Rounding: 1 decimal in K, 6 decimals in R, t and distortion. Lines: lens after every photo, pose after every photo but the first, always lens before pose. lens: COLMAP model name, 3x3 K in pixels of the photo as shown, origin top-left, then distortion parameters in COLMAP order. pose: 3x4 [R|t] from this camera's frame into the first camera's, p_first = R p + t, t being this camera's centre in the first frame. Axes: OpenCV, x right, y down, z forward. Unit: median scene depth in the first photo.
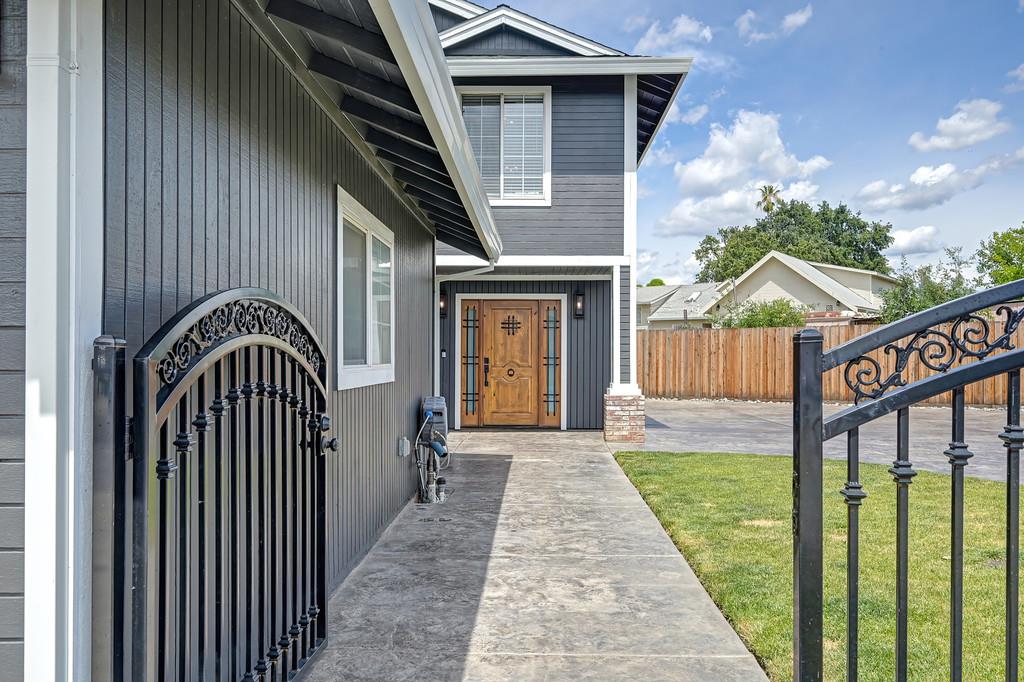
lens RADIAL K [[834.6, 0, 512.1], [0, 834.6, 357.4], [0, 0, 1]] dist [-0.001243, -0.289962]
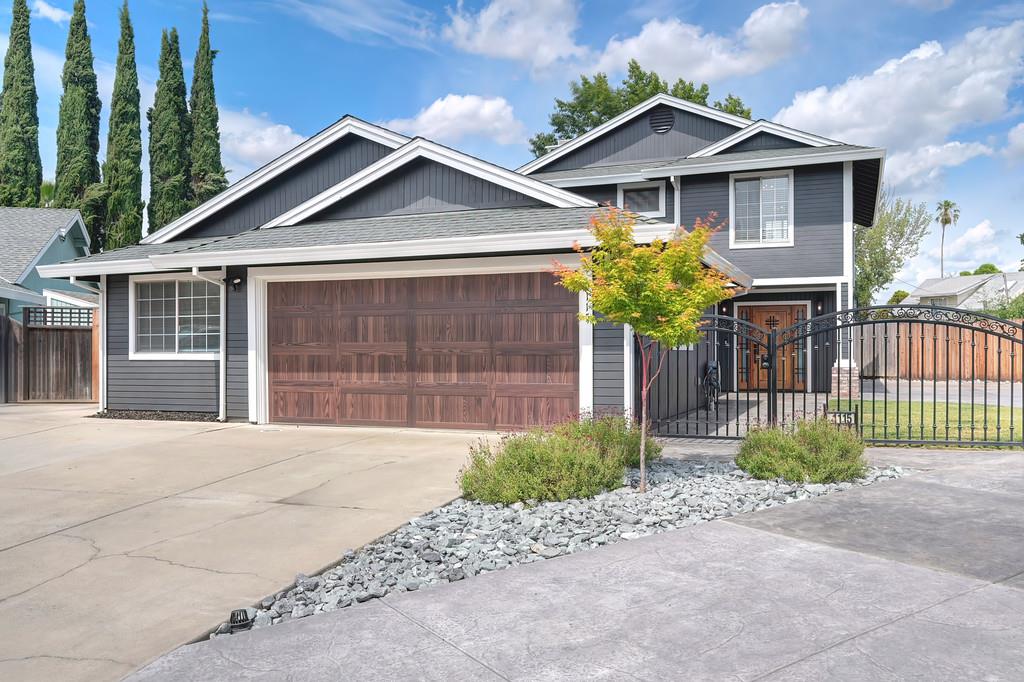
lens RADIAL K [[850.4, 0, 512.0], [0, 850.4, 341.0], [0, 0, 1]] dist [-0.001588, -0.000238]
pose [[0.939978, -0.008595, -0.341126, 0.080305], [0.003530, 0.999874, -0.015463, 0.016744], [0.341216, 0.013331, 0.939890, -0.588191]]
